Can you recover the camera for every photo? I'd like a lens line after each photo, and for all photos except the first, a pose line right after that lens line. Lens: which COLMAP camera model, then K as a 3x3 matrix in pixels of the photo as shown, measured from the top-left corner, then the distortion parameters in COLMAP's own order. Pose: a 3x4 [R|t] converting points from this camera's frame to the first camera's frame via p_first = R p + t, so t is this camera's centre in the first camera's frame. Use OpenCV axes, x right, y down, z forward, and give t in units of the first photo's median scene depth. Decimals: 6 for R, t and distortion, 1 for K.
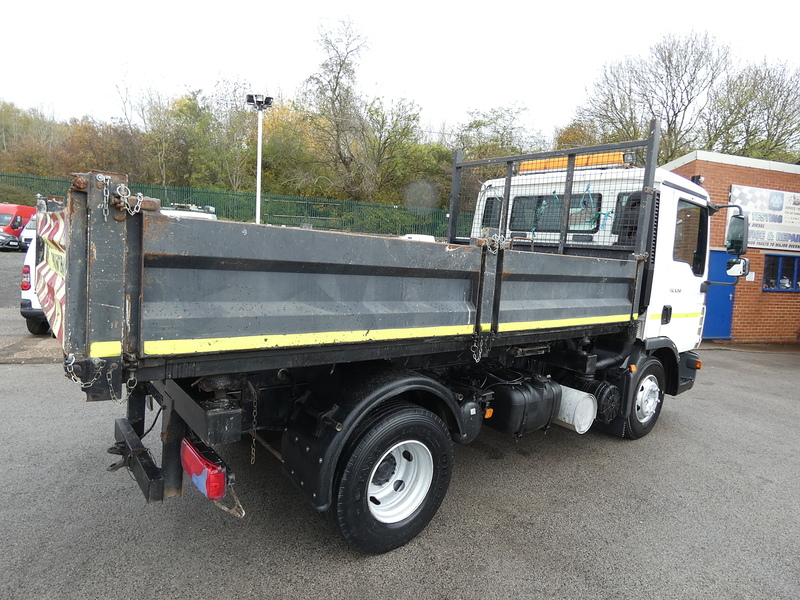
lens RADIAL K [[489.4, 0, 395.9], [0, 489.4, 305.3], [0, 0, 1]] dist [-0.008027, 0.000584]
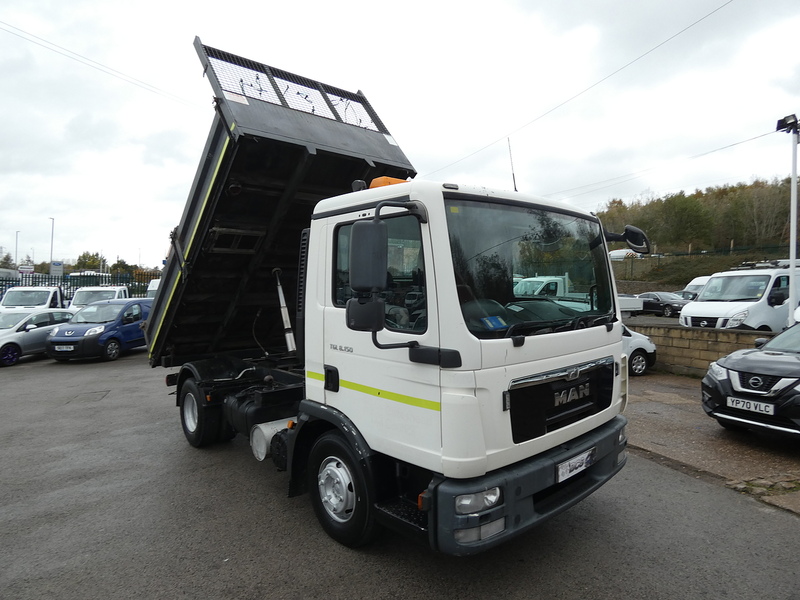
lens RADIAL K [[474.2, 0, 406.9], [0, 474.2, 293.9], [0, 0, 1]] dist [-0.004906, -0.002853]
pose [[0.064984, -0.058571, -0.996166, 0.930255], [-0.107533, 0.992052, -0.065344, -0.051140], [0.992075, 0.111367, 0.058170, 0.759101]]
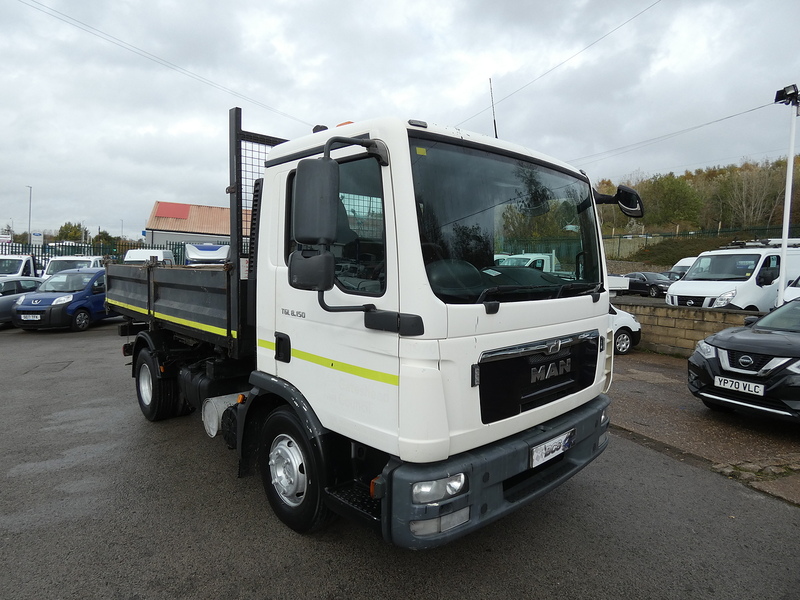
lens RADIAL K [[478.1, 0, 402.7], [0, 478.1, 296.7], [0, 0, 1]] dist [-0.017634, 0.000632]
pose [[0.085840, -0.003852, -0.996301, 0.876541], [-0.125509, 0.991984, -0.014649, -0.041930], [0.988372, 0.126302, 0.084669, 0.785672]]
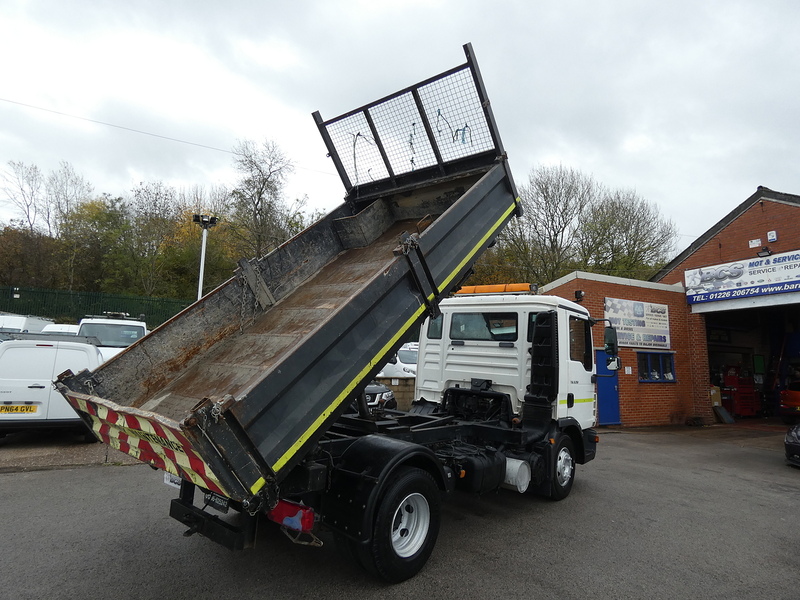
lens RADIAL K [[492.6, 0, 398.2], [0, 492.6, 299.0], [0, 0, 1]] dist [-0.007731, 0.002199]
pose [[0.982423, 0.002042, 0.186656, -0.118183], [0.038665, 0.976028, -0.214184, 0.013392], [-0.182618, 0.217637, 0.958793, -0.196076]]
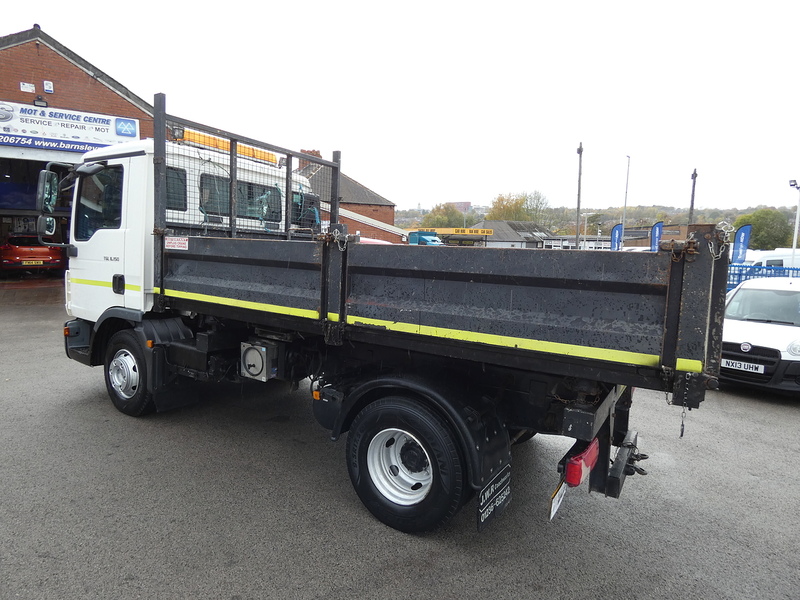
lens RADIAL K [[490.3, 0, 404.3], [0, 490.3, 297.5], [0, 0, 1]] dist [-0.003332, 0.000113]
pose [[-0.336035, -0.174053, 0.925628, -0.623074], [0.031673, 0.980132, 0.195800, -0.142385], [-0.941317, 0.095113, -0.323846, 0.834305]]
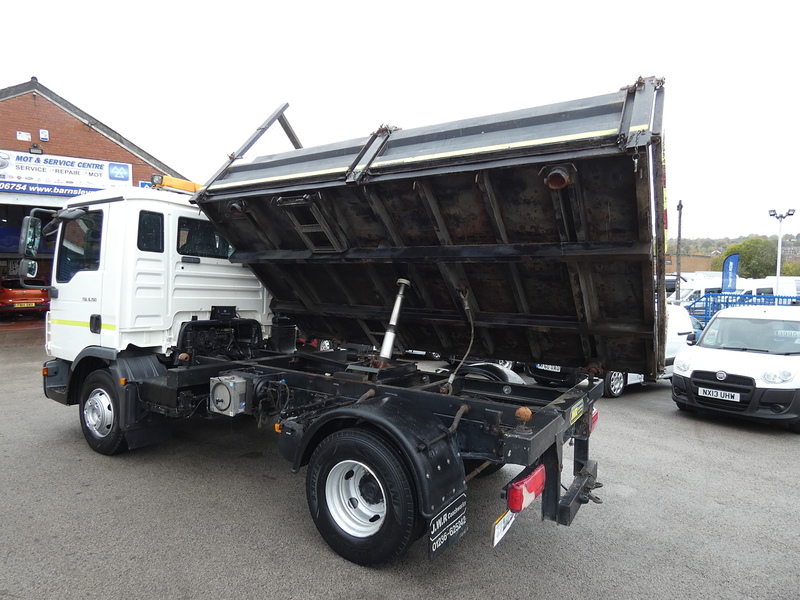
lens RADIAL K [[490.3, 0, 400.0], [0, 490.3, 300.0], [0, 0, 1]] dist [0.003793, -0.003243]
pose [[-0.335569, -0.106301, 0.935999, -0.658120], [0.050629, 0.990141, 0.130601, -0.144581], [-0.940654, 0.091214, -0.326878, 0.800182]]
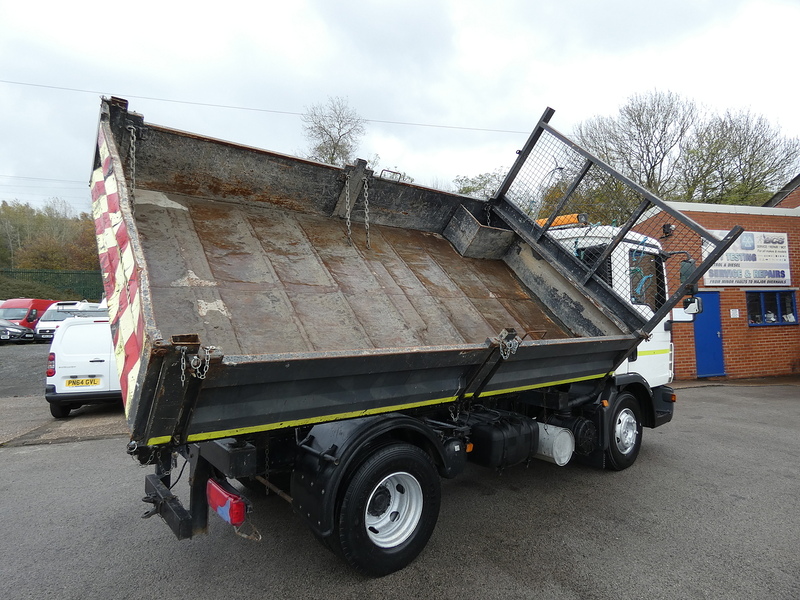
lens RADIAL K [[492.6, 0, 398.2], [0, 492.6, 299.0], [0, 0, 1]] dist [-0.007731, 0.002199]
pose [[0.997142, -0.075487, -0.002964, 0.025087], [0.074263, 0.986660, -0.144872, 0.015728], [0.013860, 0.144237, 0.989446, -0.093446]]
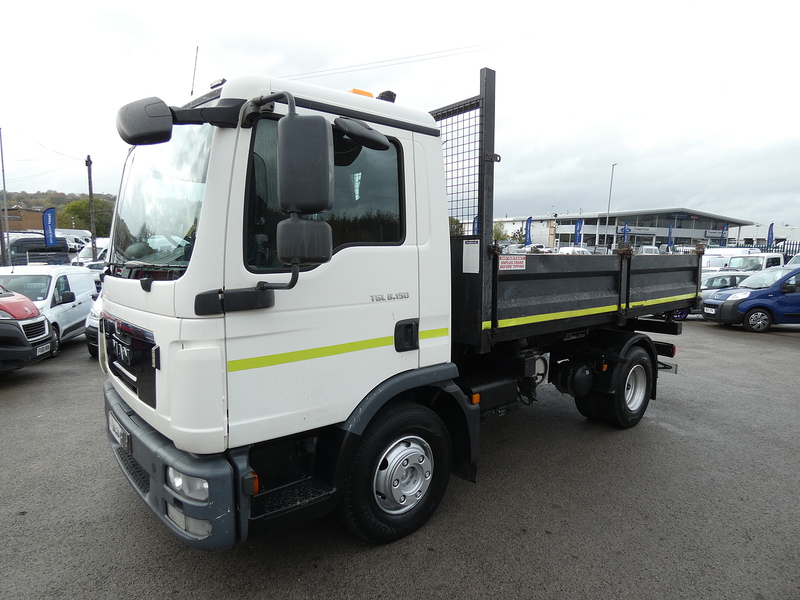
lens RADIAL K [[478.1, 0, 402.7], [0, 478.1, 296.7], [0, 0, 1]] dist [-0.017634, 0.000632]
pose [[-0.996392, -0.069527, -0.048678, 0.202031], [-0.077801, 0.977421, 0.196456, -0.153013], [0.033920, 0.199534, -0.979304, 1.402699]]
